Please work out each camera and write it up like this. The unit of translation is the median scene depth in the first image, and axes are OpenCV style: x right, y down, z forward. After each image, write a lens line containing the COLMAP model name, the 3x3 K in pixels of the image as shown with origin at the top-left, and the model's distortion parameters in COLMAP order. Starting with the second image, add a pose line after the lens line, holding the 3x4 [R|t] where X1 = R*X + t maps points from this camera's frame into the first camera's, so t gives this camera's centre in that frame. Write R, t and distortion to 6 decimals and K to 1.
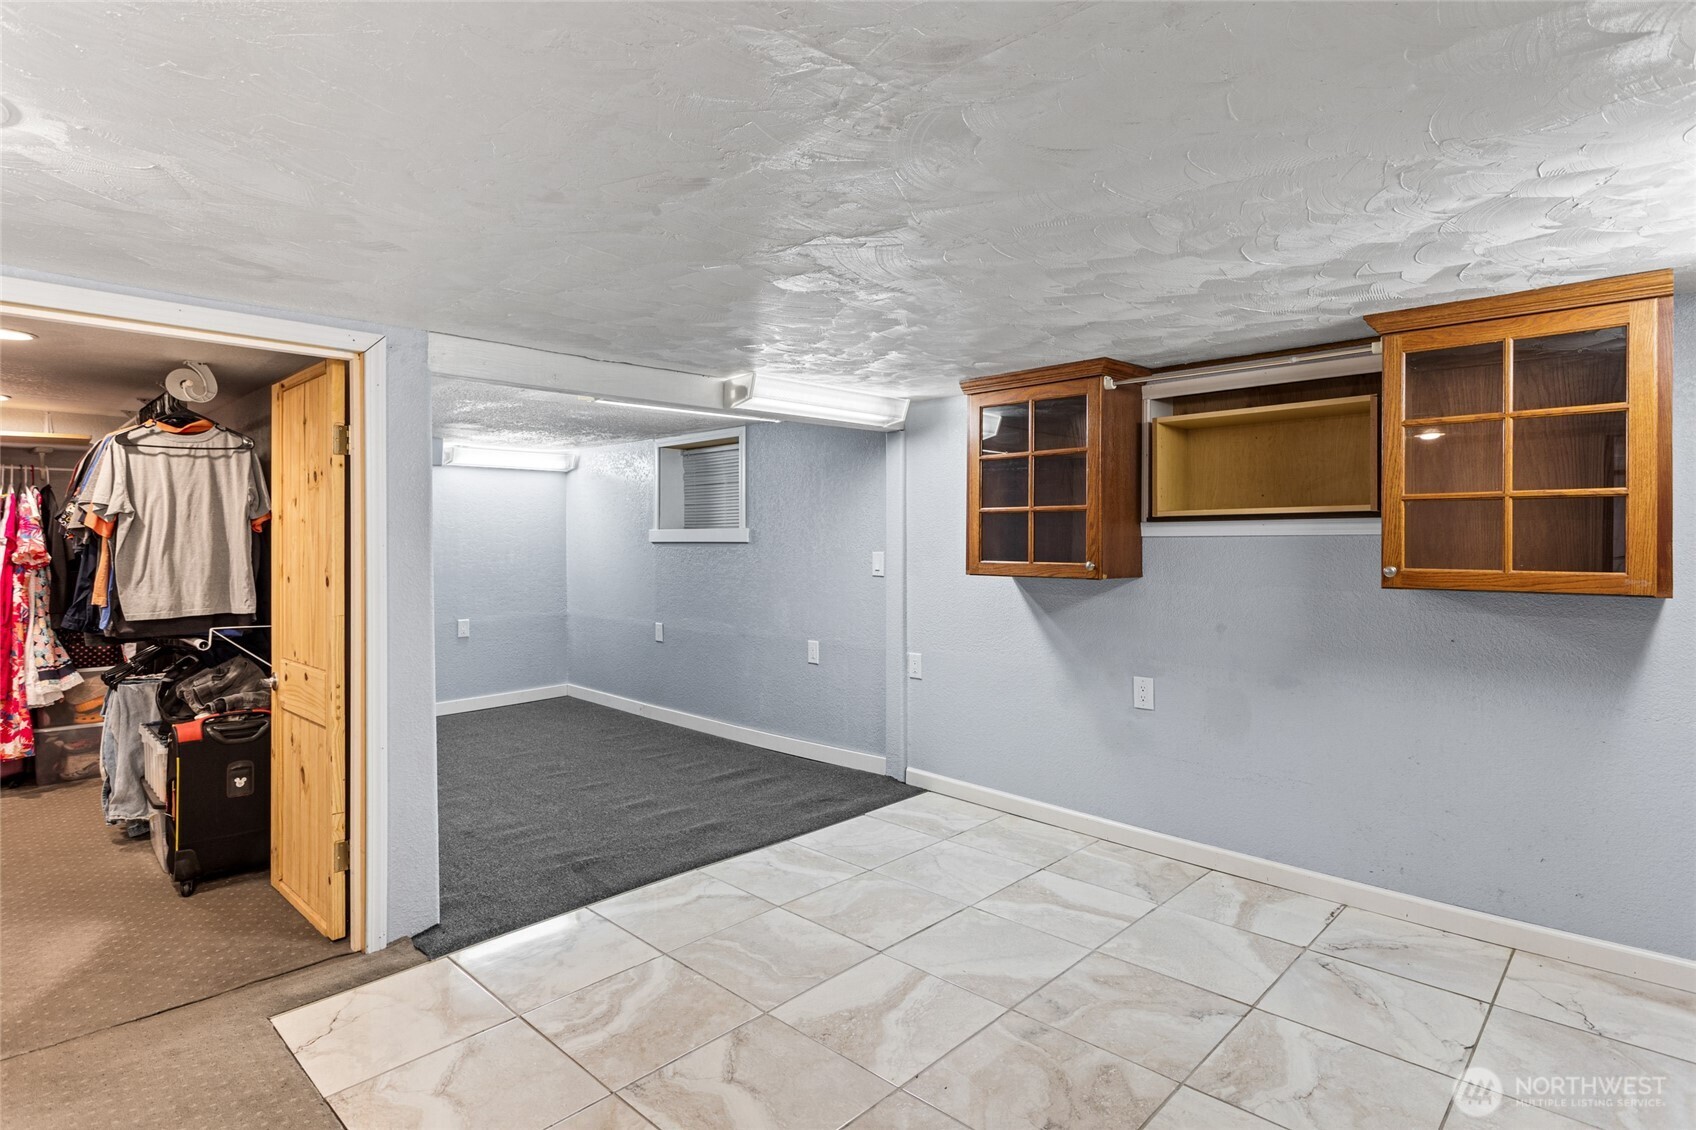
lens RADIAL K [[876.0, 0, 850.7], [0, 876.0, 555.6], [0, 0, 1]] dist [0.003022, 0.002024]
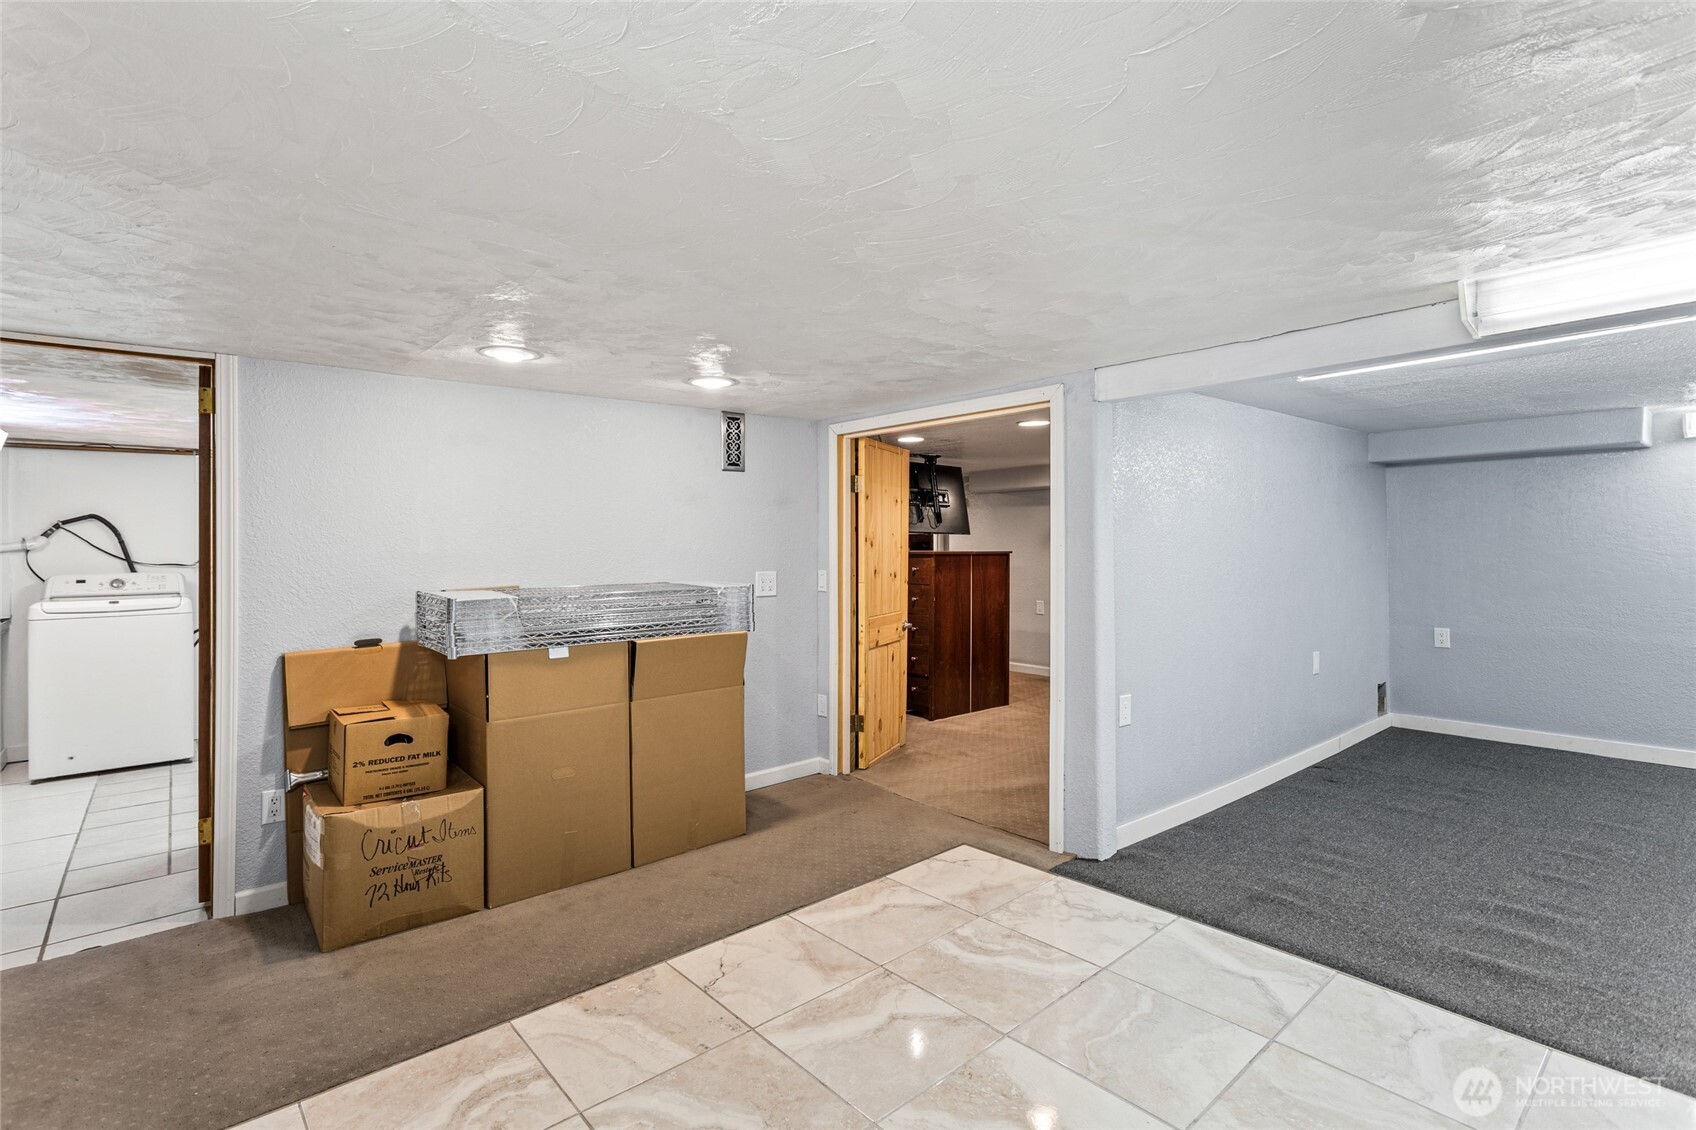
lens RADIAL K [[814.9, 0, 851.8], [0, 814.9, 560.2], [0, 0, 1]] dist [0.000161, 0.000597]
pose [[-0.094439, 0.019098, -0.995347, 0.673399], [-0.009398, 0.999754, 0.020074, -0.011108], [0.995486, 0.011250, -0.094236, 0.771585]]
